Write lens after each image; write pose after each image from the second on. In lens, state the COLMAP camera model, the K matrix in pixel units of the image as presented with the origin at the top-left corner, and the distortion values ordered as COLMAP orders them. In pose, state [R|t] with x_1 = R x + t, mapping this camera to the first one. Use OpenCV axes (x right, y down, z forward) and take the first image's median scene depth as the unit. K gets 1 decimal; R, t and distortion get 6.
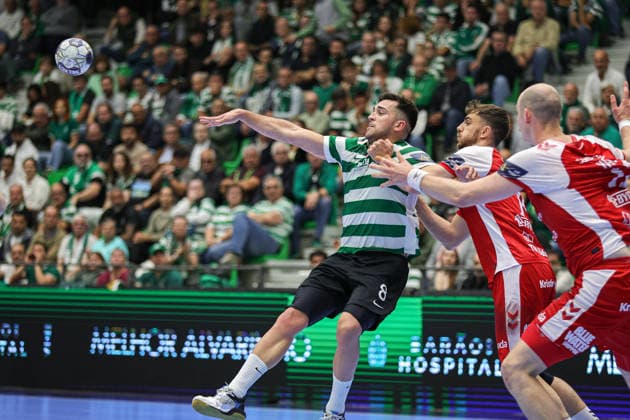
lens RADIAL K [[2702.1, 0, 315.0], [0, 2702.1, 210.0], [0, 0, 1]] dist [0.239764, -6.305435]
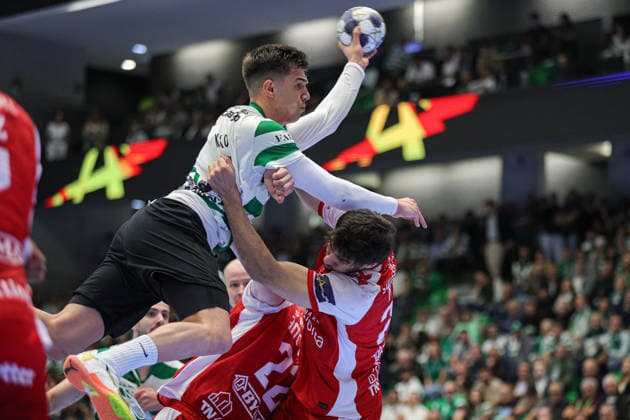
lens RADIAL K [[2702.1, 0, 315.0], [0, 2702.1, 210.0], [0, 0, 1]] dist [0.239764, -6.305435]
pose [[0.992111, -0.016533, -0.124271, 0.007294], [0.005065, 0.995743, -0.092036, 0.011828], [0.125264, 0.090681, 0.987971, -0.239915]]
